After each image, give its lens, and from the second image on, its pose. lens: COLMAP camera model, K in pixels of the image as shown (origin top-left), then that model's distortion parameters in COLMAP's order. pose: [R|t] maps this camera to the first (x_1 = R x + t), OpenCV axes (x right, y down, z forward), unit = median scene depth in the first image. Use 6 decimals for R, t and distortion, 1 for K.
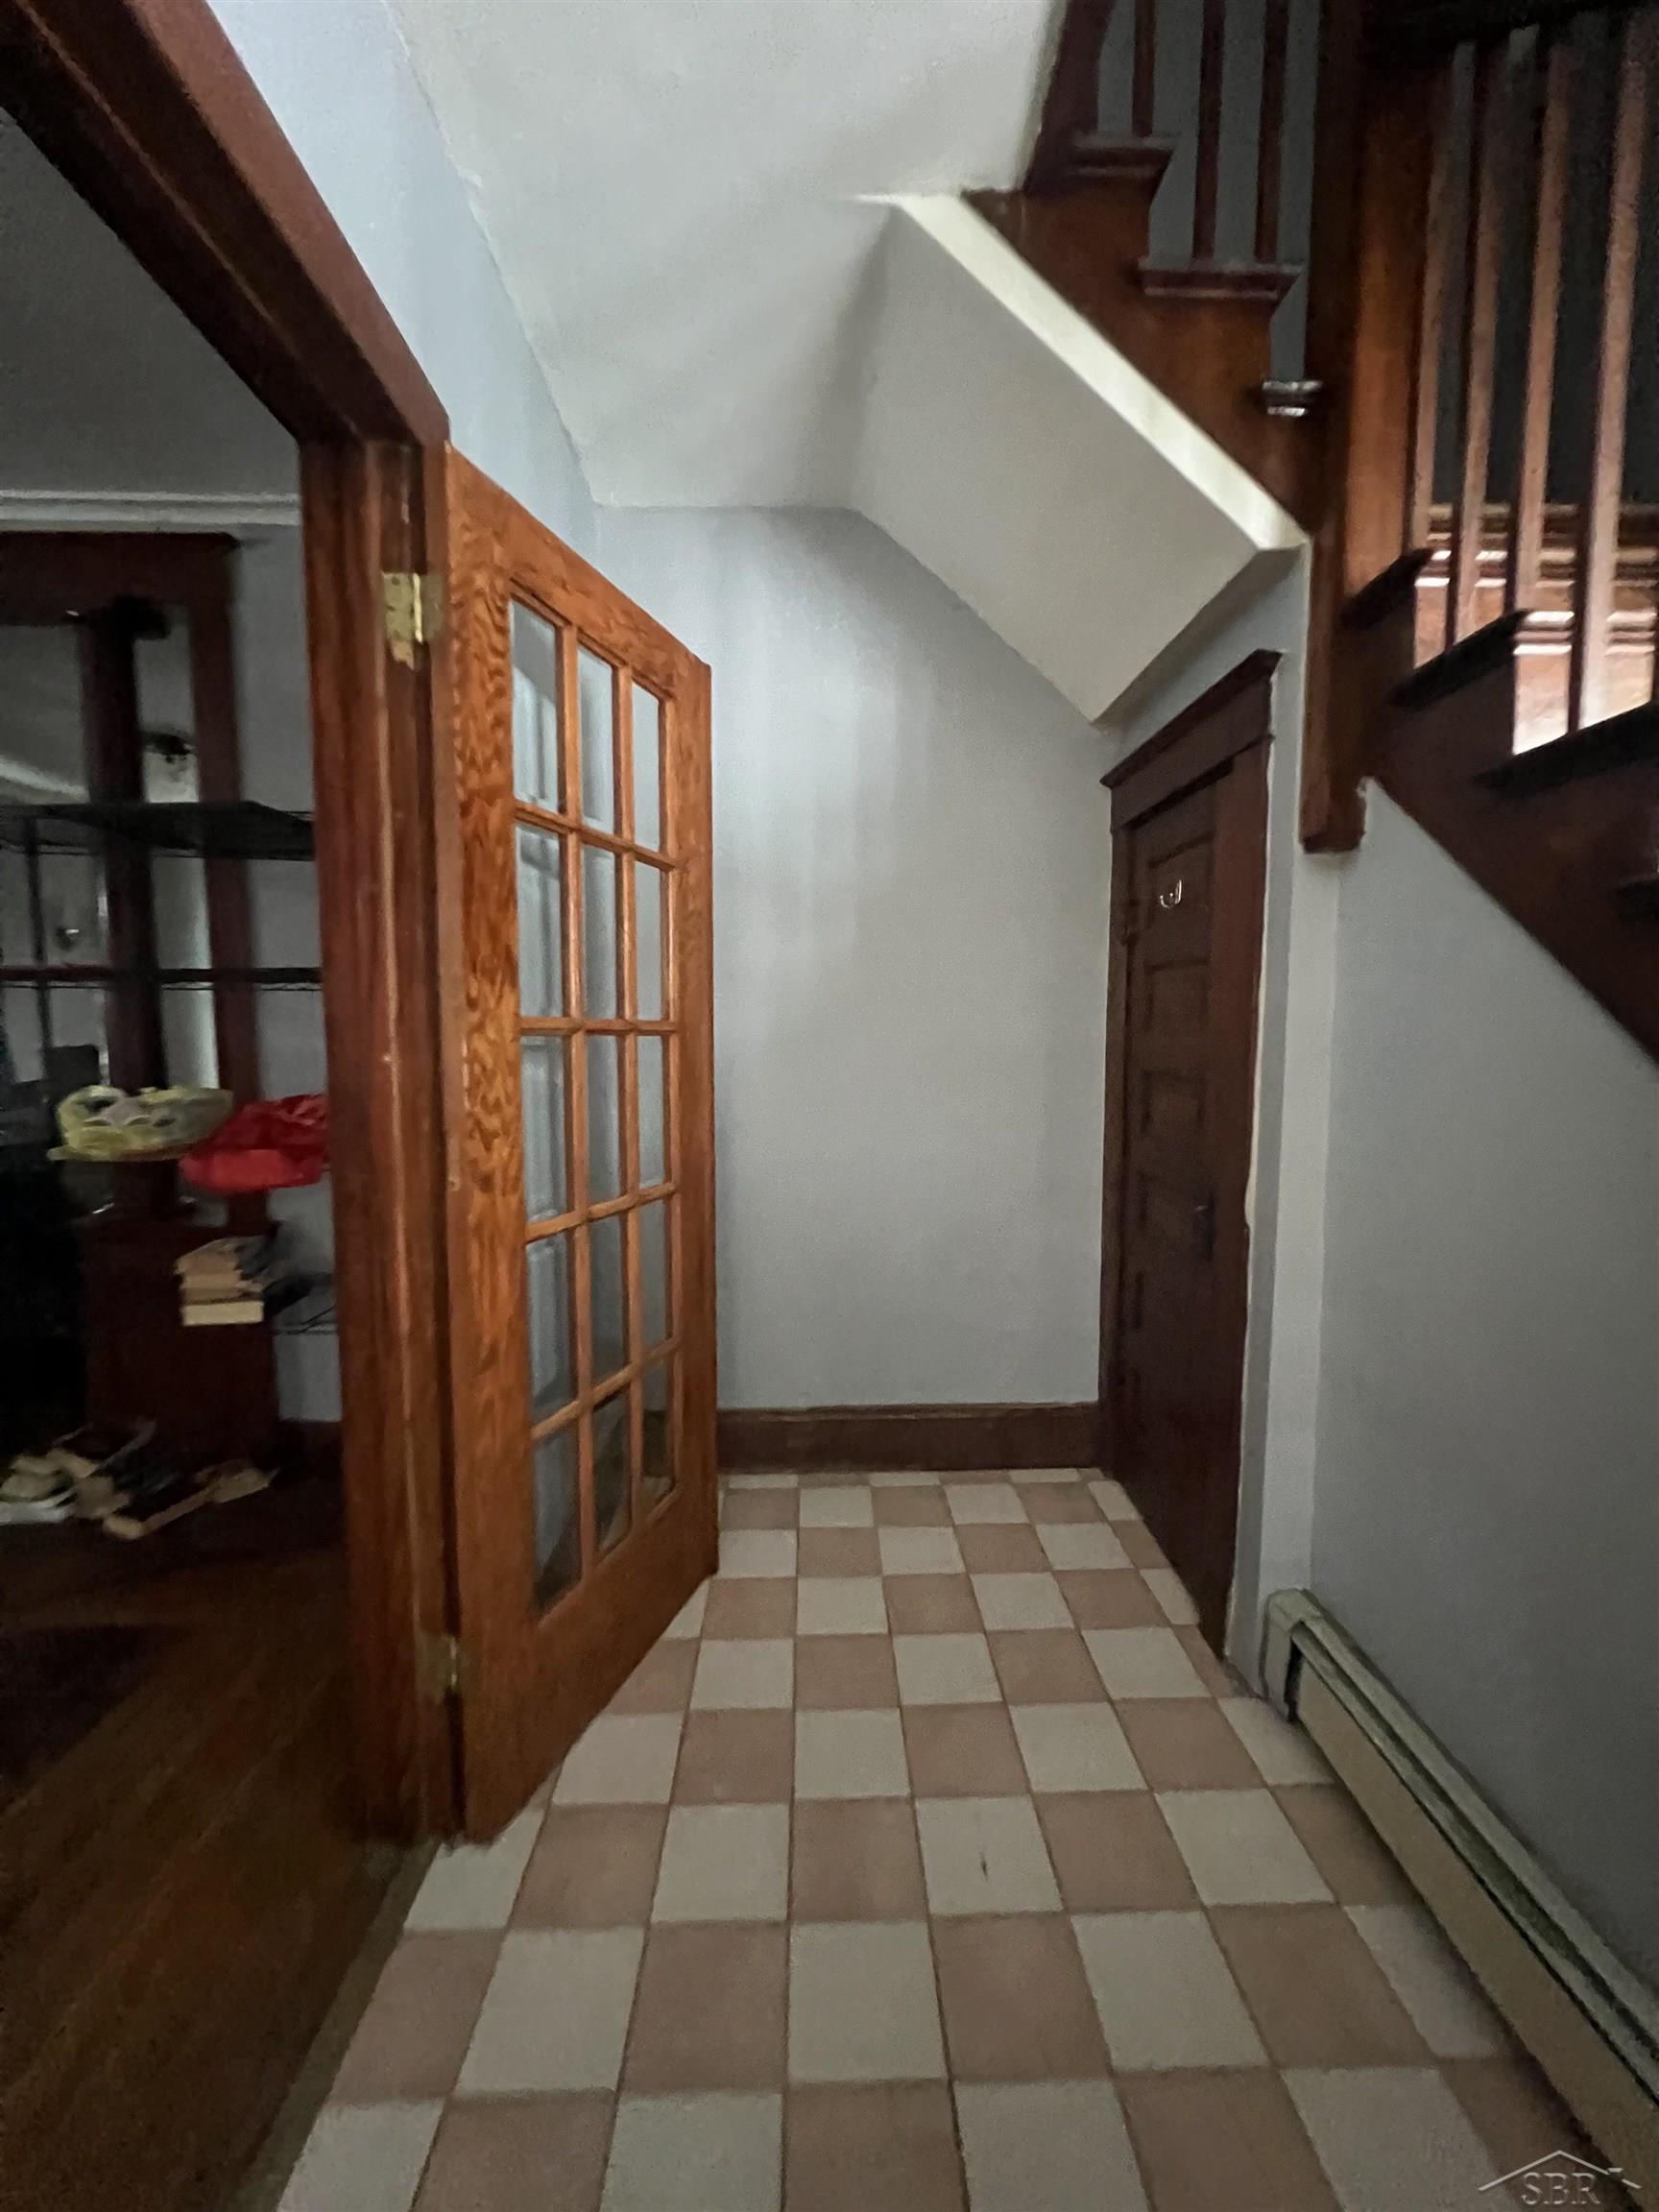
lens RADIAL K [[891.0, 0, 829.5], [0, 891.0, 1106.0], [0, 0, 1]] dist [-0.001103, 0.000250]
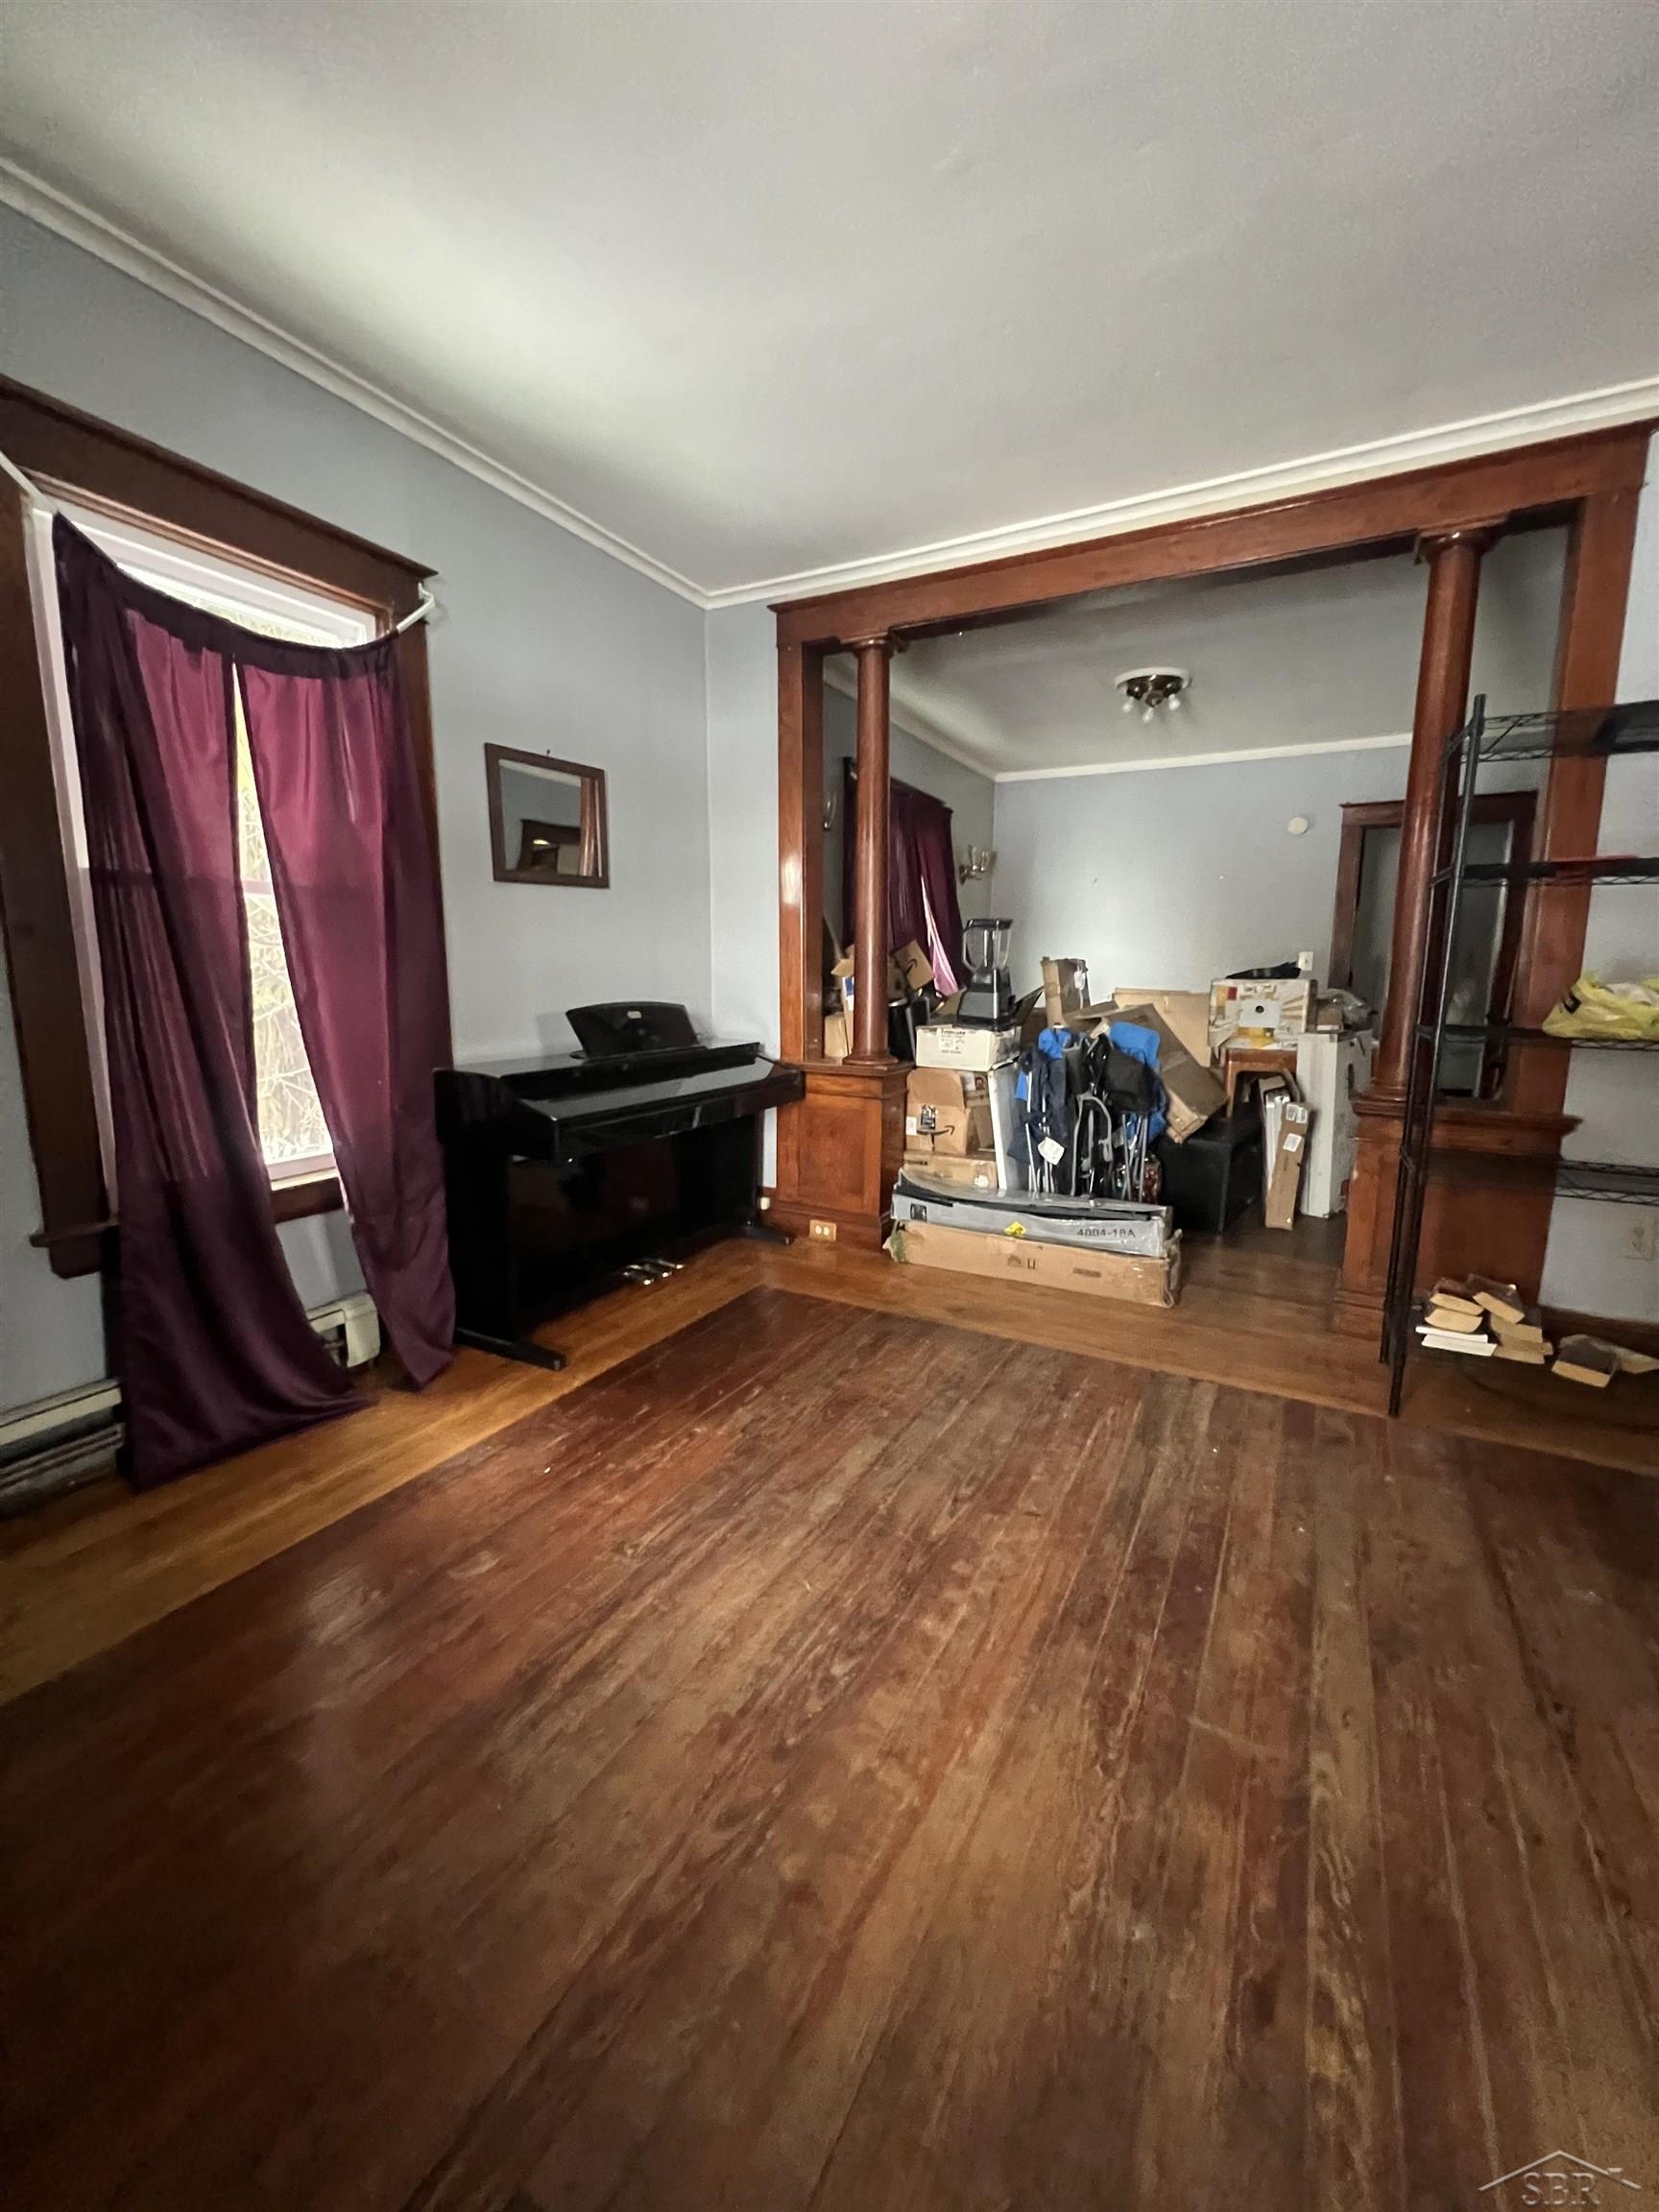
lens RADIAL K [[891.0, 0, 829.5], [0, 891.0, 1106.0], [0, 0, 1]] dist [-0.001103, 0.000250]
pose [[0.865378, 0.084685, -0.493913, -1.377040], [-0.053186, 0.995572, 0.077512, 0.136855], [0.498290, -0.040808, 0.866050, -0.511544]]
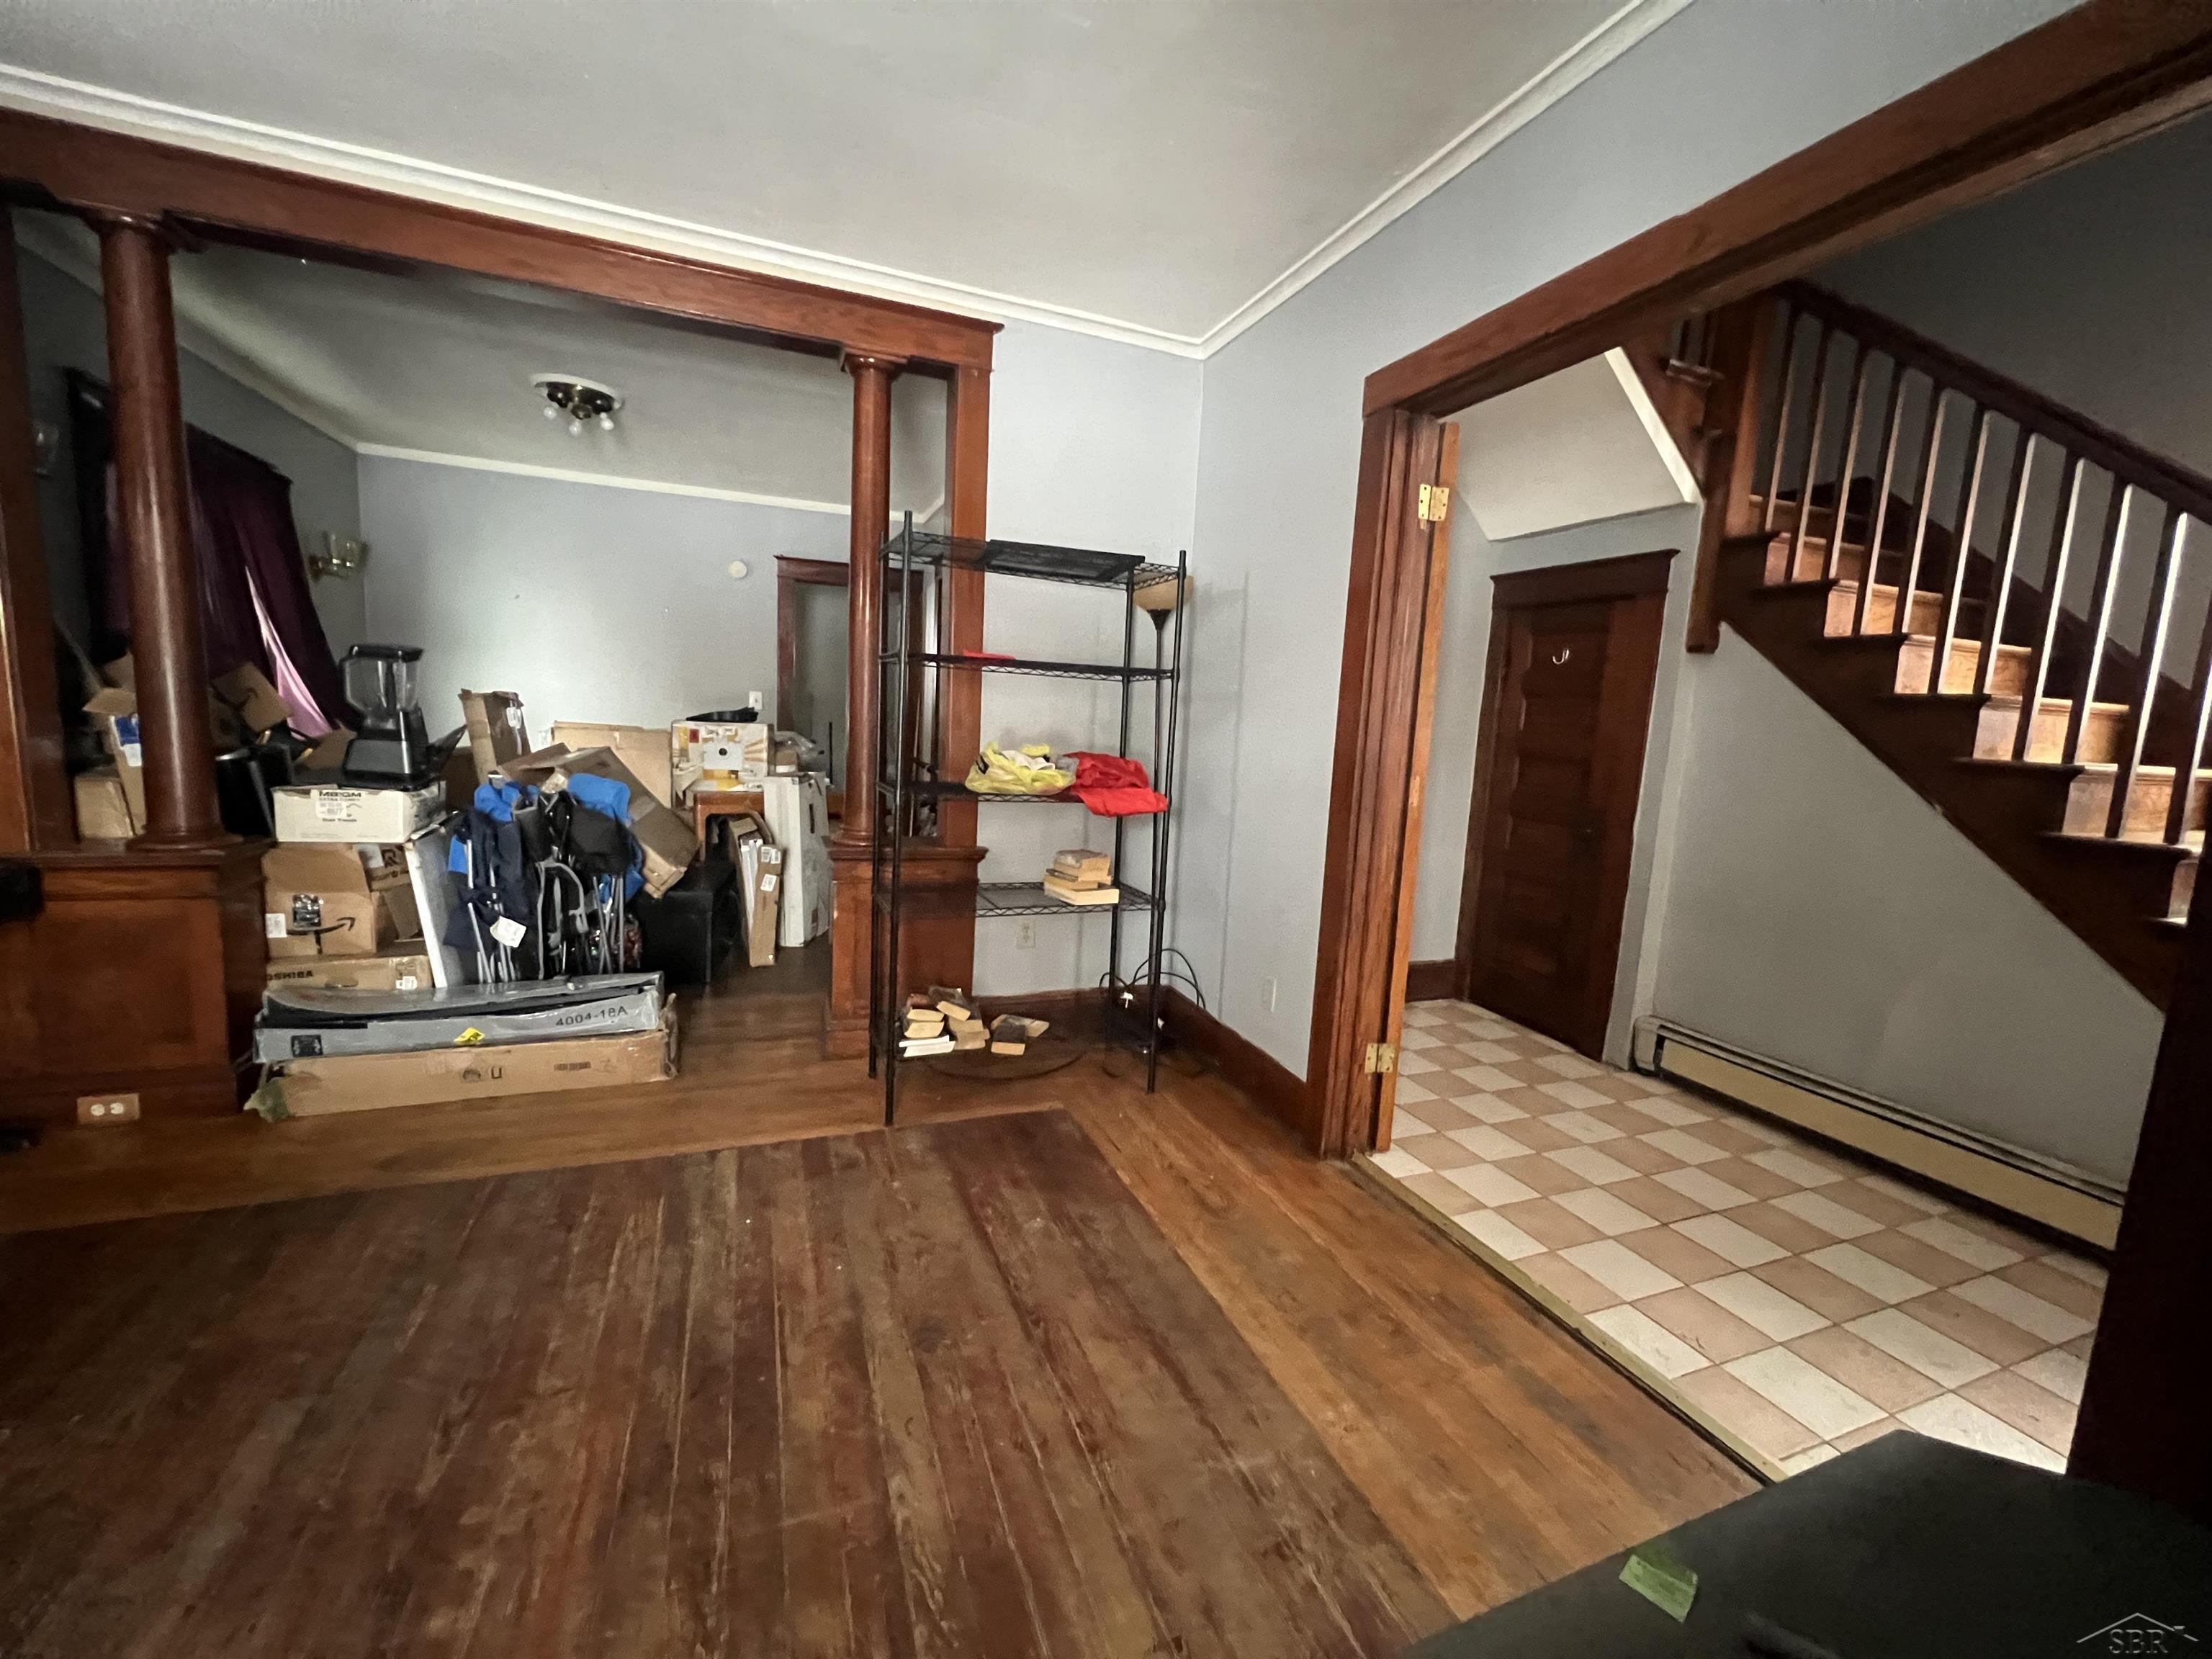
lens RADIAL K [[891.0, 0, 1106.0], [0, 891.0, 829.5], [0, 0, 1]] dist [-0.001103, 0.000250]
pose [[0.937129, 0.005139, 0.348944, -1.464037], [-0.023006, 0.998626, 0.047077, 0.061780], [-0.348223, -0.052145, 0.935960, -0.485012]]
